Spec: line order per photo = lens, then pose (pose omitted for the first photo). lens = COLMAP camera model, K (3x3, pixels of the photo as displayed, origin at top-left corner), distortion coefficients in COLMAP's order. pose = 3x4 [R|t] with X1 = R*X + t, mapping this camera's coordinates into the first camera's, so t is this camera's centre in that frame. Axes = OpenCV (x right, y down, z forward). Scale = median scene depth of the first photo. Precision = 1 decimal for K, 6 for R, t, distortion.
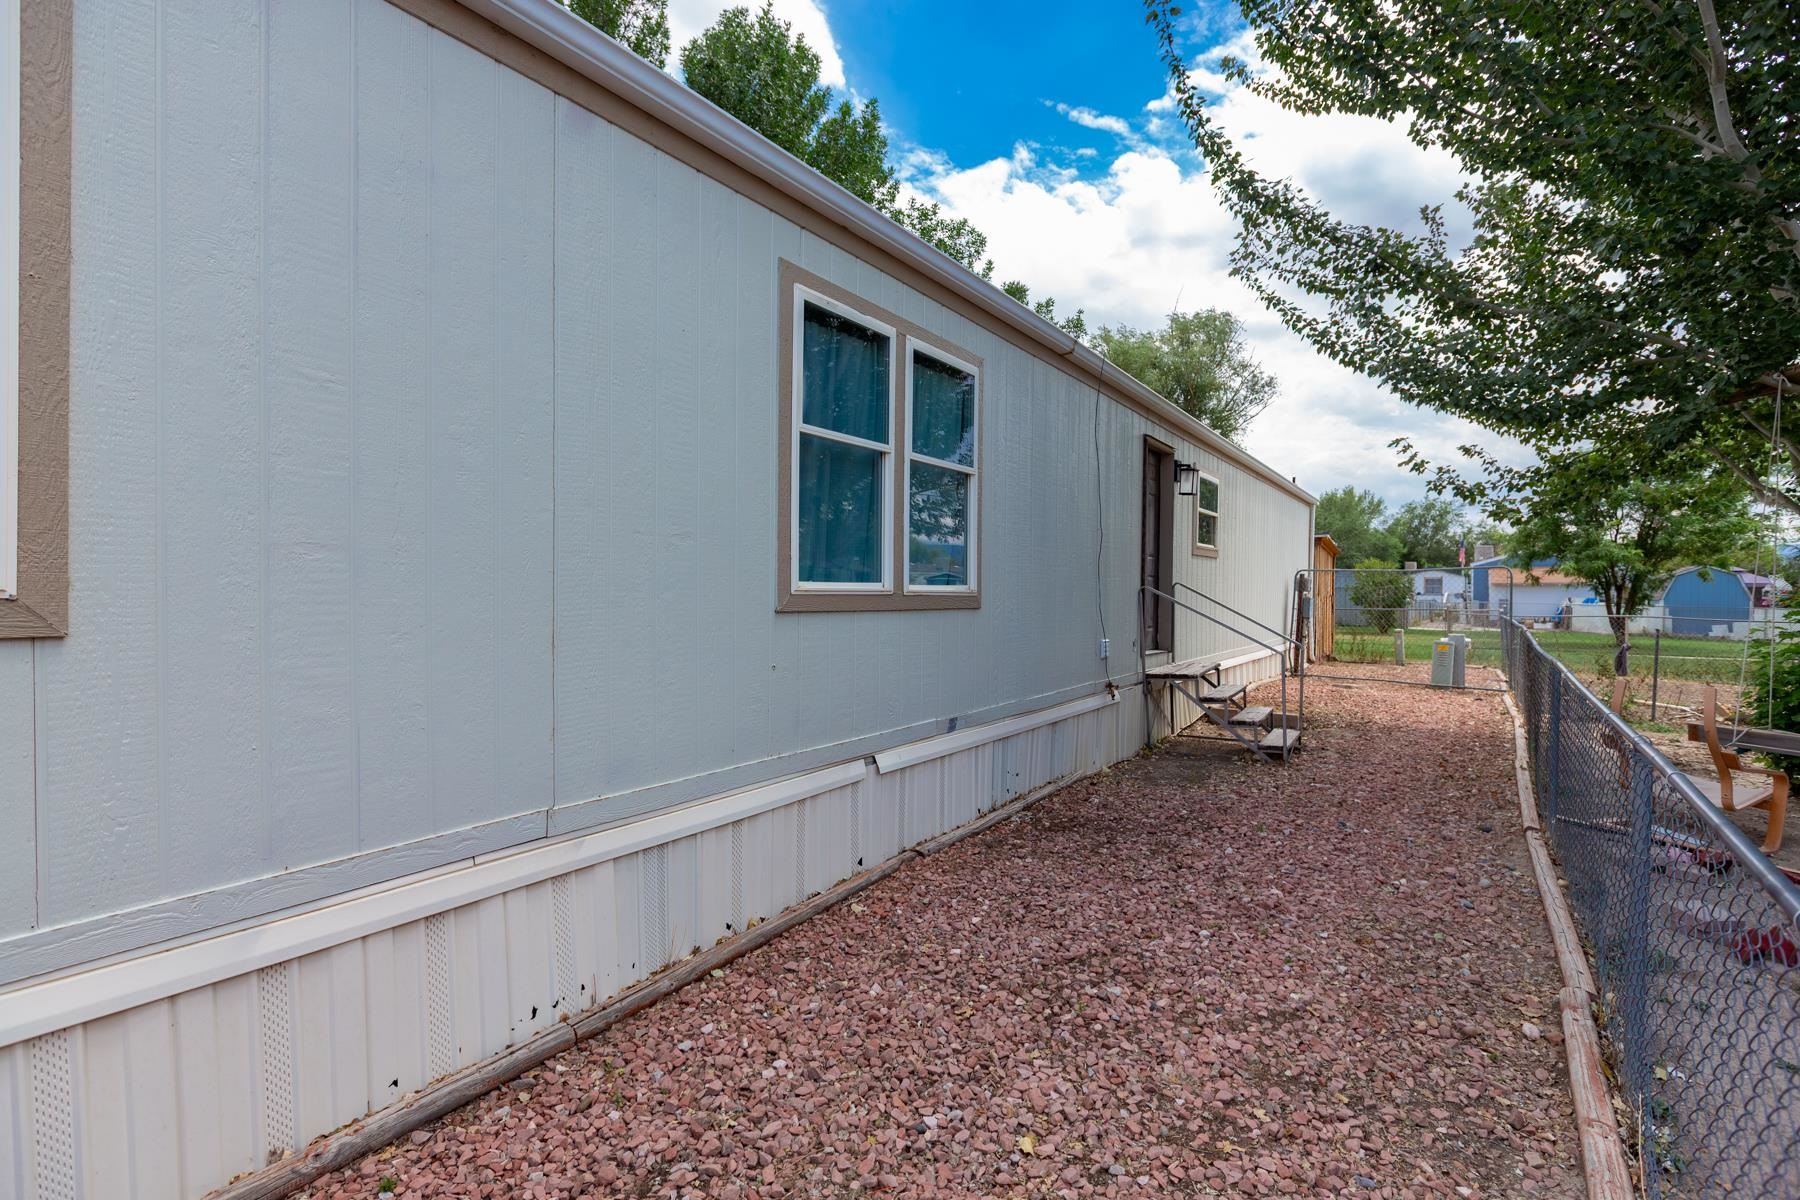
lens RADIAL K [[837.5, 0, 895.3], [0, 837.5, 593.4], [0, 0, 1]] dist [-0.003193, -0.001312]
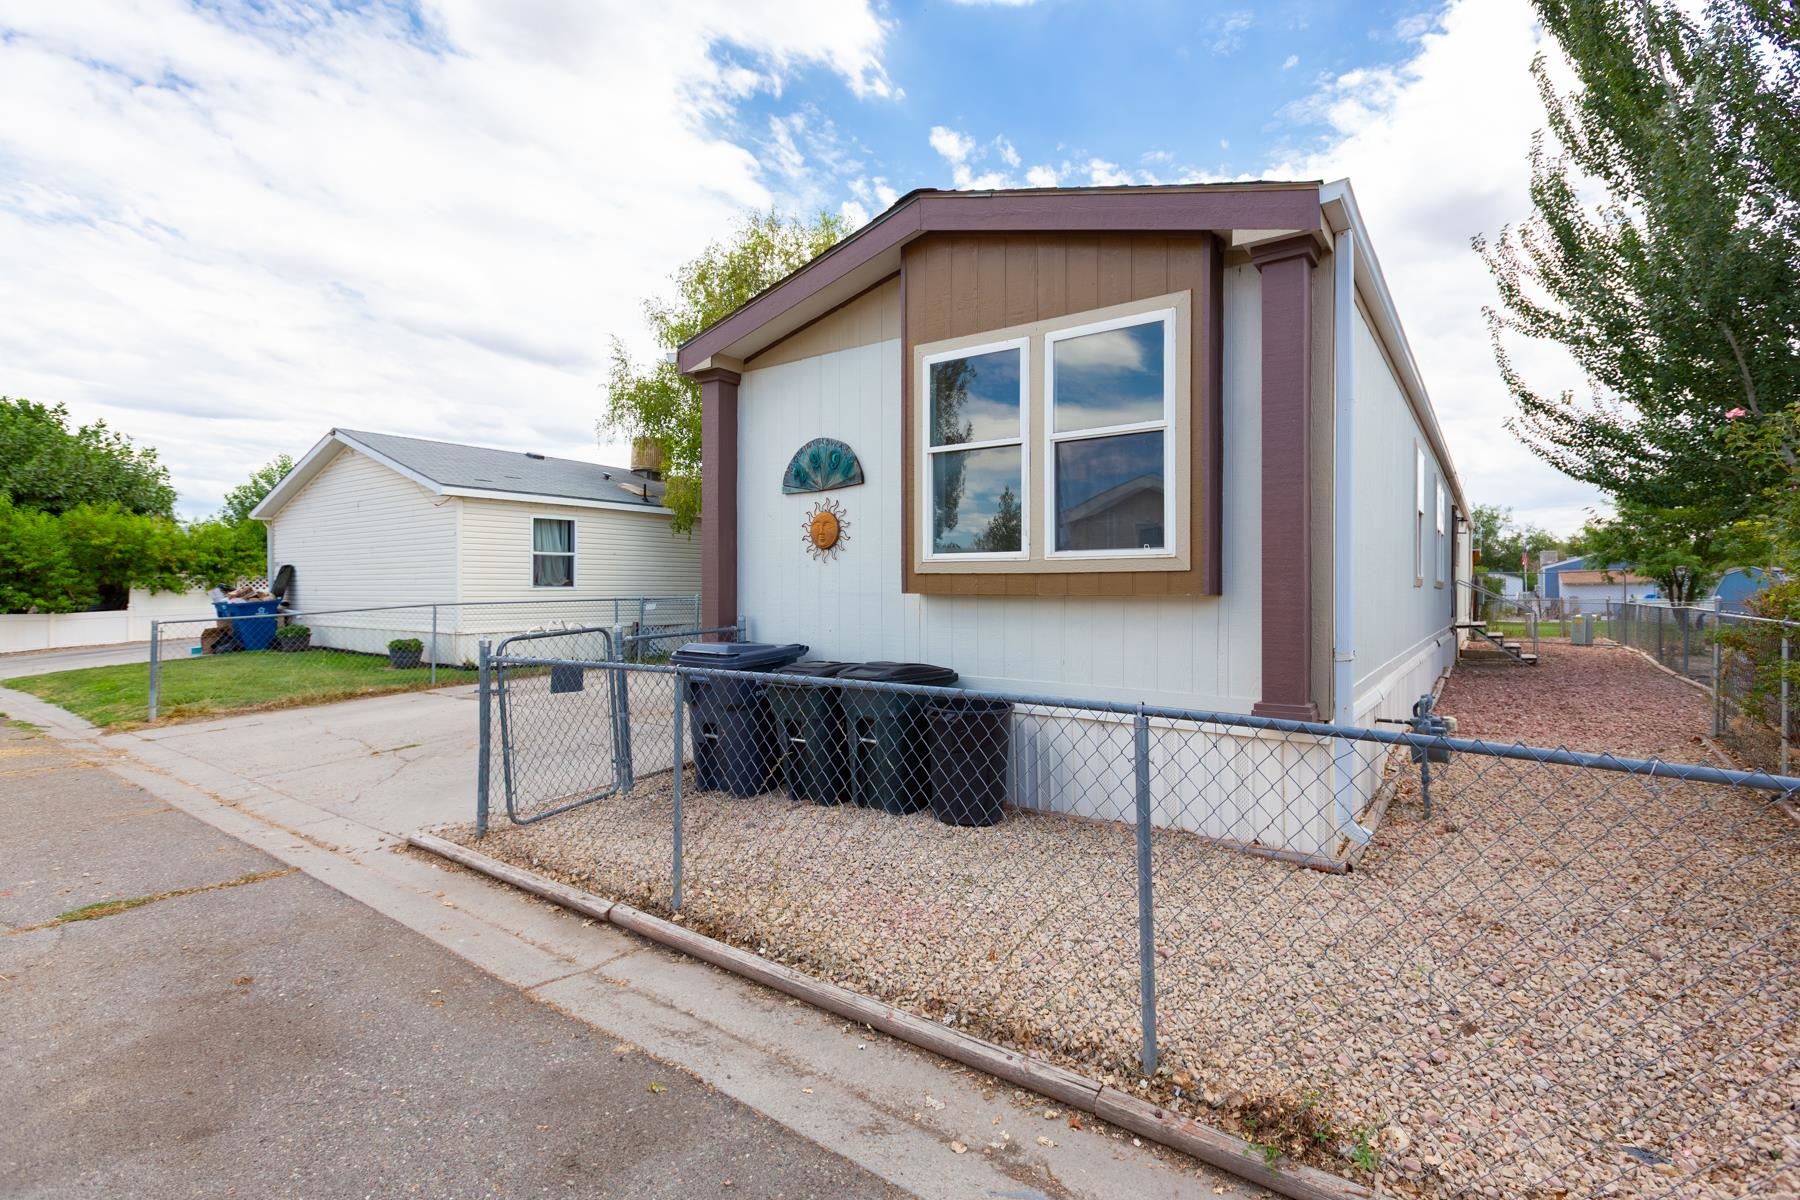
lens RADIAL K [[766.0, 0, 951.8], [0, 766.0, 584.5], [0, 0, 1]] dist [0.004247, -0.000820]
pose [[0.999416, -0.010806, -0.032432, -0.206632], [0.010173, 0.999756, -0.019611, 0.004270], [0.032636, 0.019270, 0.999282, -0.209812]]
